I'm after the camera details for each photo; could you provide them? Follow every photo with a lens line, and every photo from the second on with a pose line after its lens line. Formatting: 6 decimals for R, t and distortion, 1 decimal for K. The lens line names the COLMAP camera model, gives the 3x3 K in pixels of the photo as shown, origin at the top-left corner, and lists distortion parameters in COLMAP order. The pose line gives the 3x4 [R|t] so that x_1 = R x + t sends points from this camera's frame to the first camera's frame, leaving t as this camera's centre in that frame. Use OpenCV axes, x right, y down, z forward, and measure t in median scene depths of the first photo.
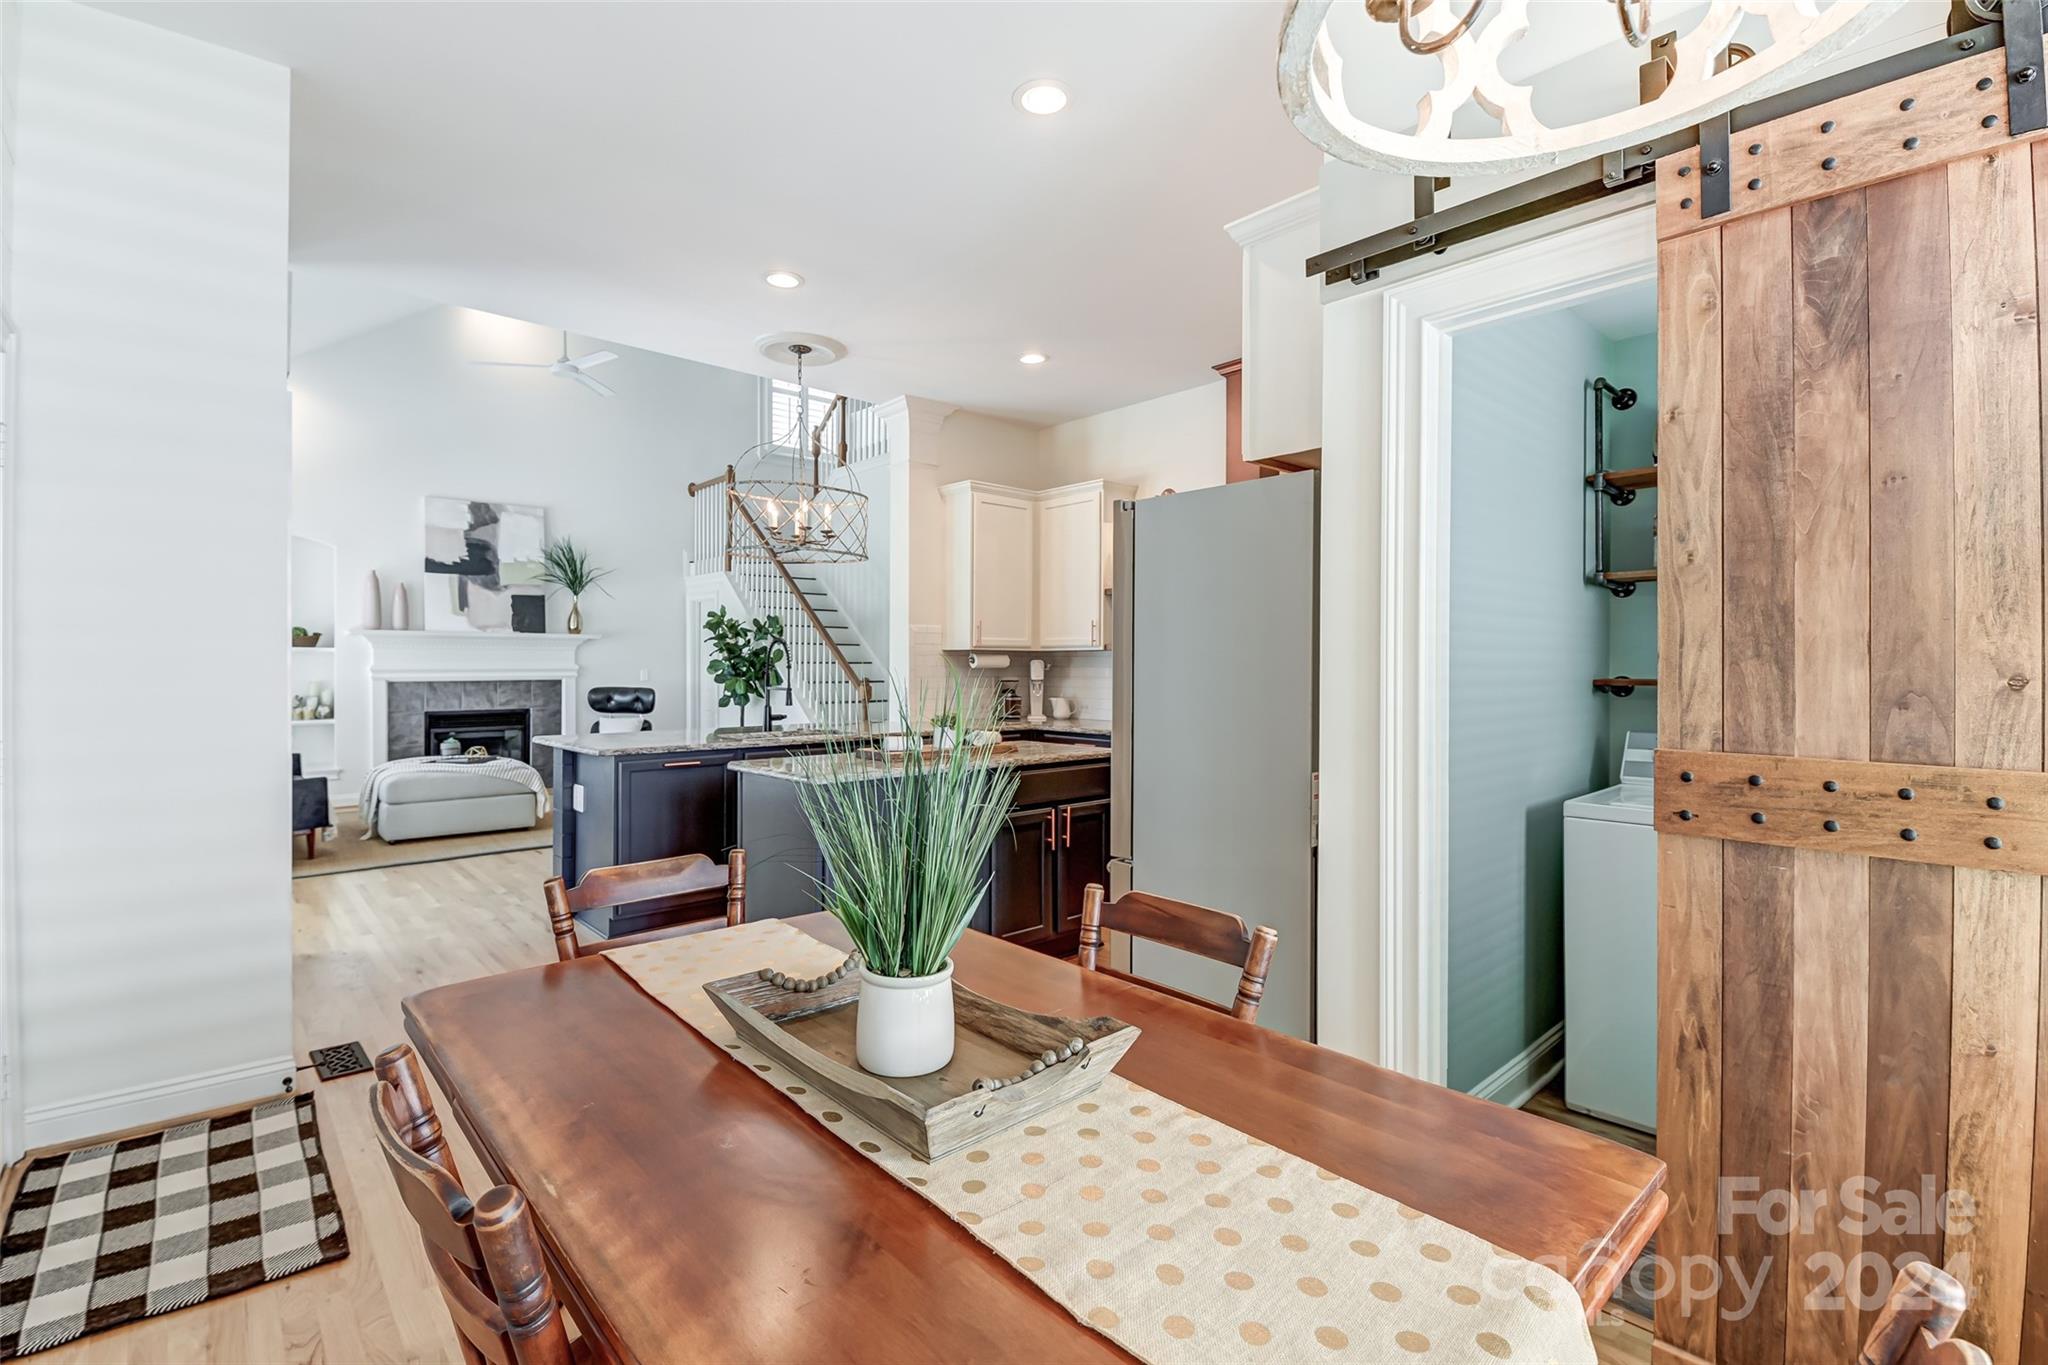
lens RADIAL K [[894.2, 0, 1021.2], [0, 894.2, 666.4], [0, 0, 1]] dist [-0.002660, -0.009335]
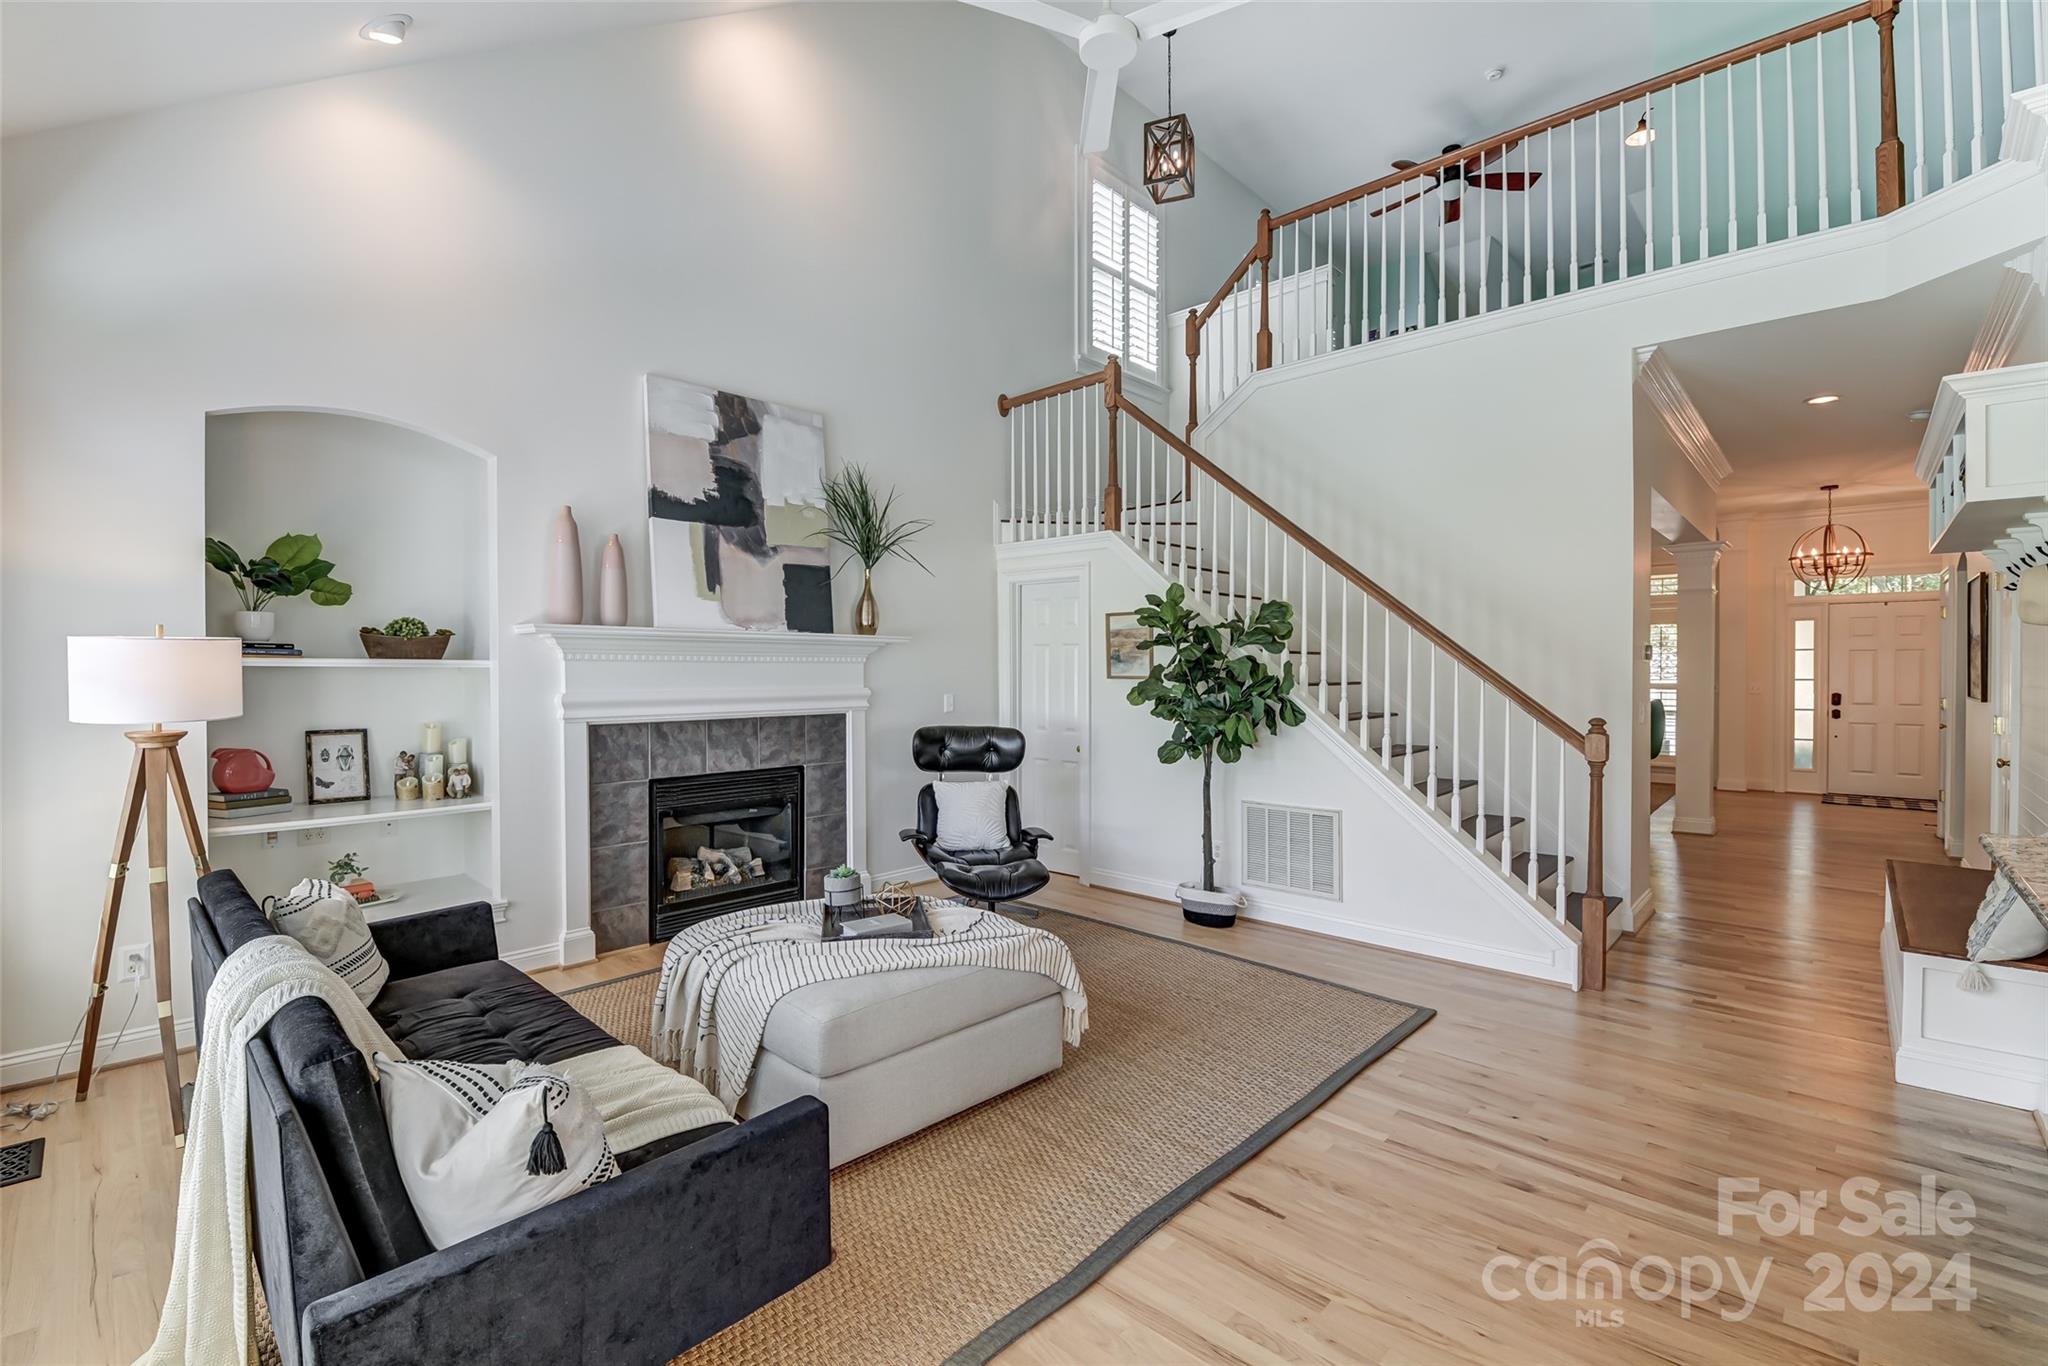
lens RADIAL K [[894.2, 0, 1017.1], [0, 894.2, 677.0], [0, 0, 1]] dist [-0.002660, -0.009335]
pose [[0.998079, -0.001894, 0.061919, -0.473075], [0.001411, 0.999968, 0.007838, -0.014105], [-0.061932, -0.007736, 0.998050, 0.446481]]
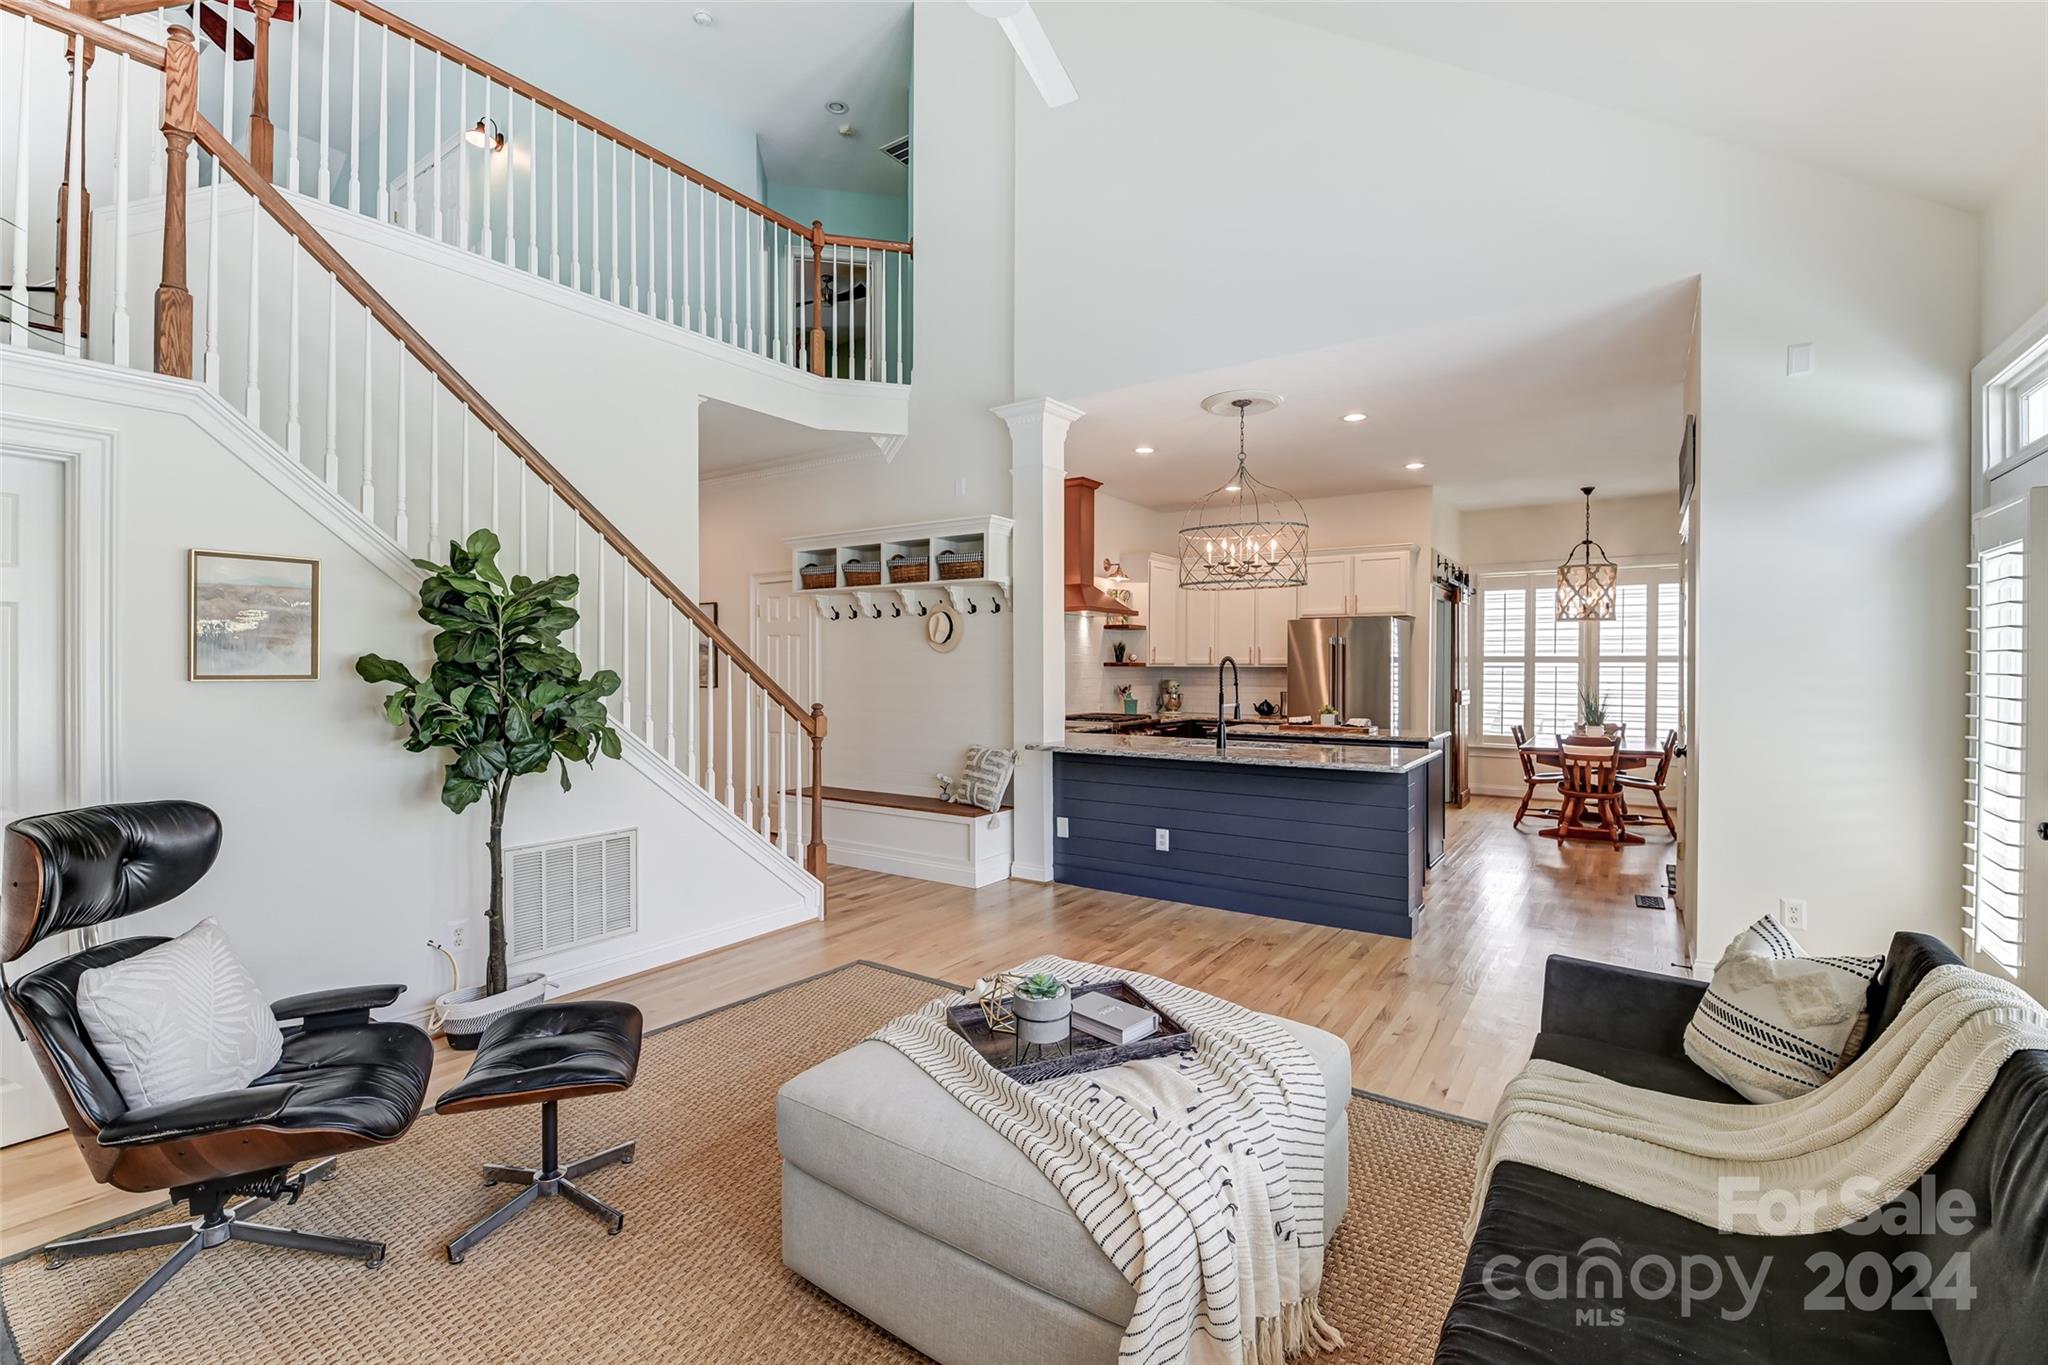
lens RADIAL K [[894.2, 0, 1026.2], [0, 894.2, 670.2], [0, 0, 1]] dist [-0.002660, -0.009335]
pose [[-0.218388, -0.003630, 0.975855, -0.744782], [0.001218, 0.999991, 0.003993, -0.012706], [-0.975861, 0.002061, -0.218381, 0.869610]]
